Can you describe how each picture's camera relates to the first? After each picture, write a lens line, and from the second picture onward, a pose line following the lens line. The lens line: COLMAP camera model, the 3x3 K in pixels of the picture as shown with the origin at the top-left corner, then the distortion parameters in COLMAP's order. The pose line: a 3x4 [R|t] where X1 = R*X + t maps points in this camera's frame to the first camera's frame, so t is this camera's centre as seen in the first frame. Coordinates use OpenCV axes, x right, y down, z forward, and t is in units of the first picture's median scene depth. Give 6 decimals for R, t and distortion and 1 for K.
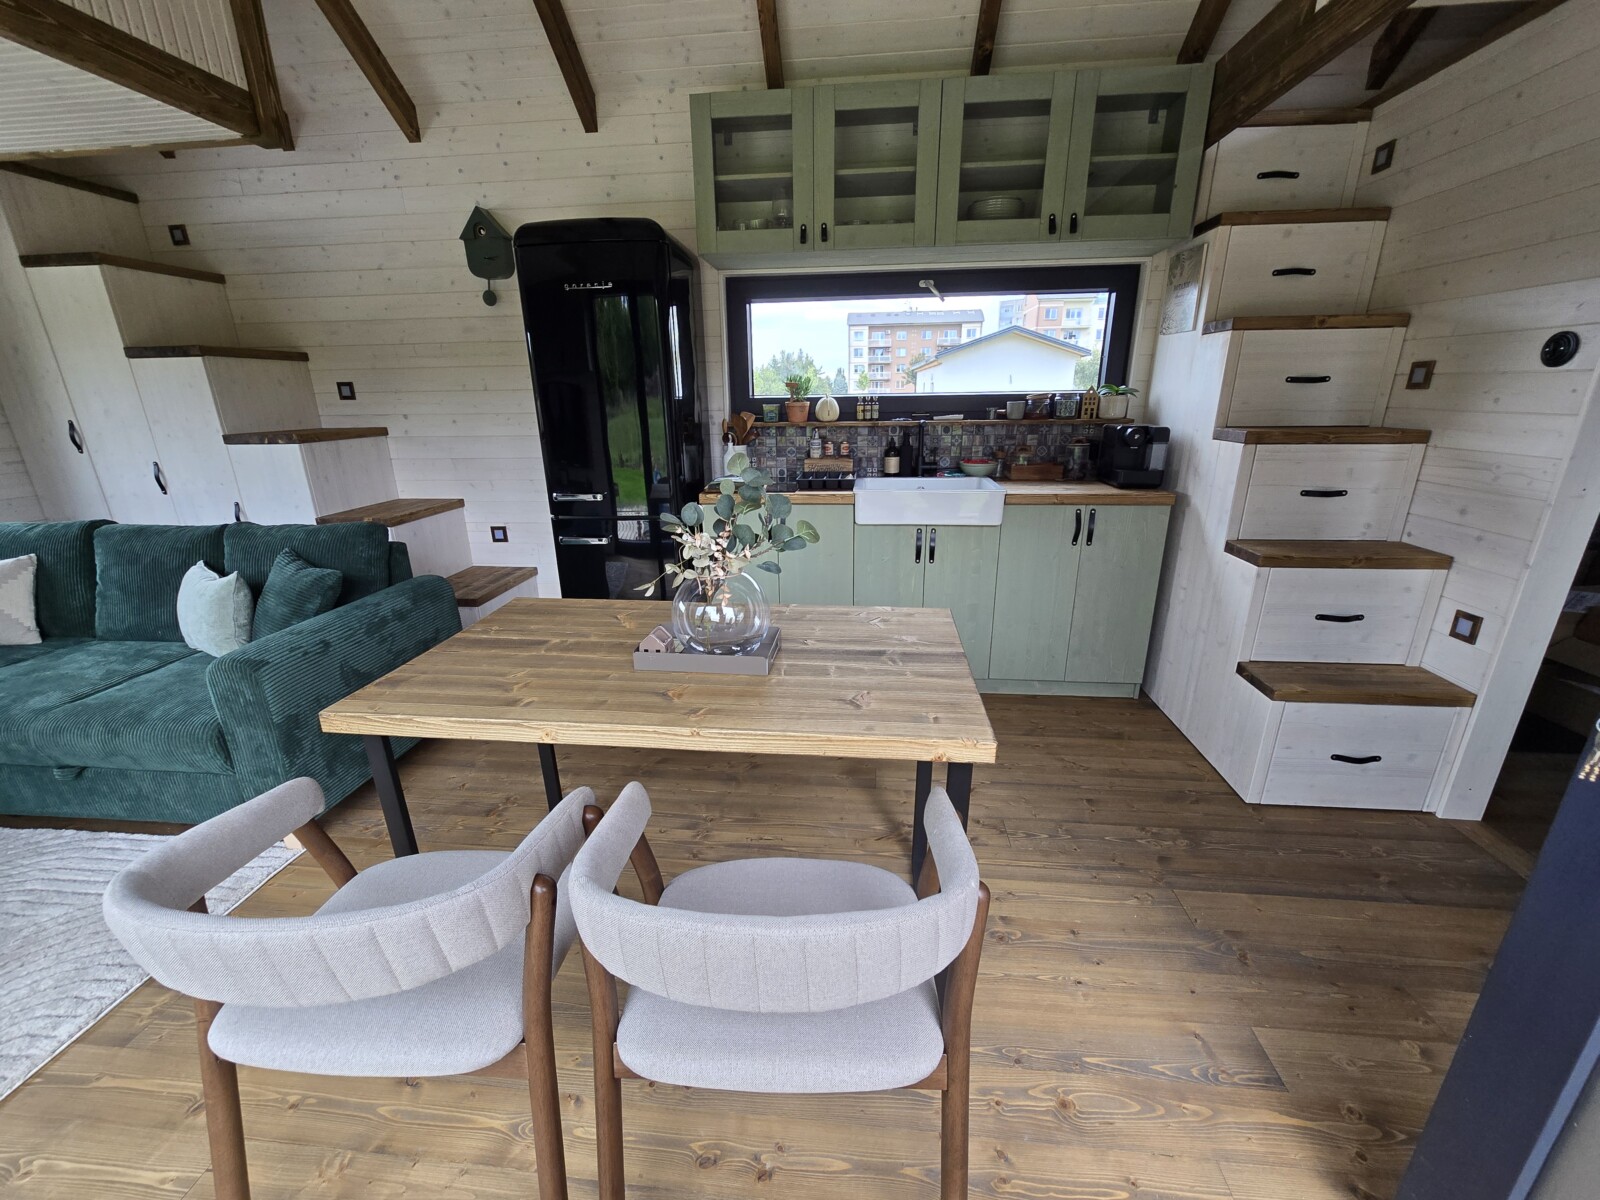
lens RADIAL K [[655.4, 0, 797.1], [0, 655.4, 615.2], [0, 0, 1]] dist [-0.004465, 0.000007]
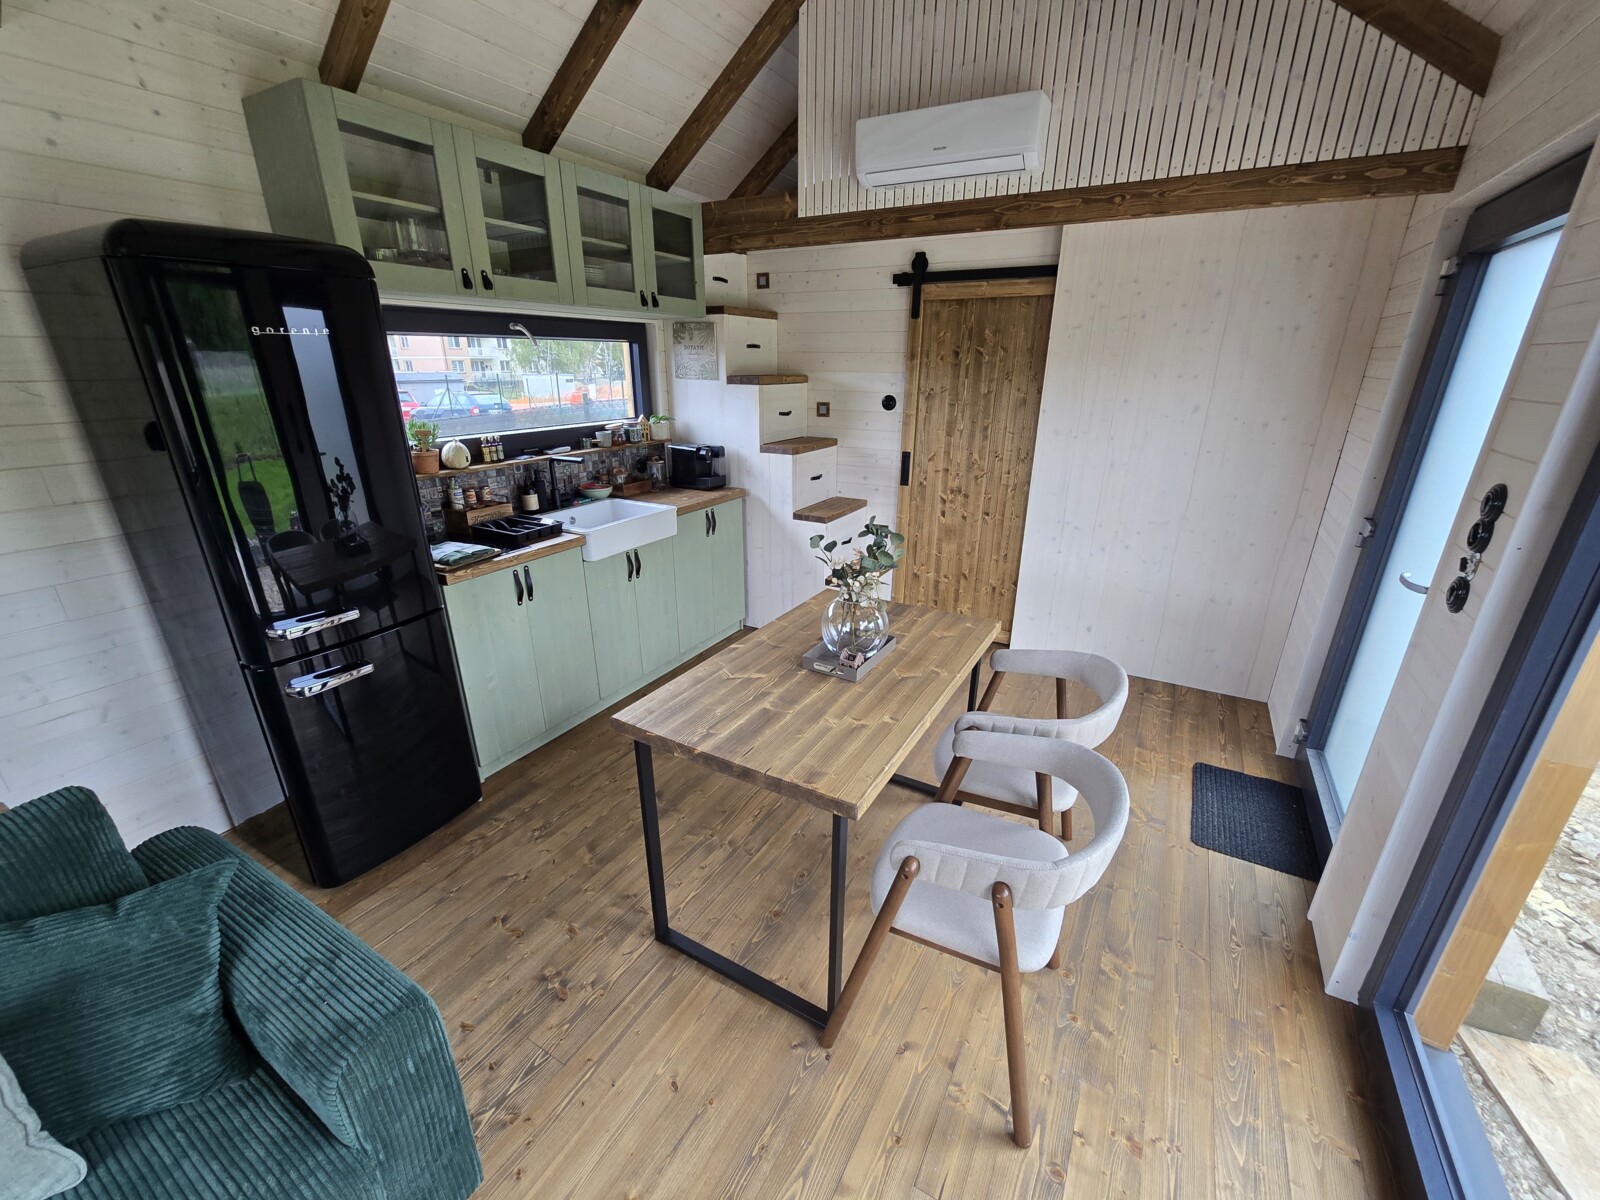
lens RADIAL K [[648.6, 0, 796.8], [0, 648.6, 612.9], [0, 0, 1]] dist [-0.002630, -0.000275]
pose [[0.408535, -0.315914, 0.856328, -0.686302], [0.284307, 0.935562, 0.209508, -0.181633], [-0.867334, 0.157869, 0.472026, 0.212669]]
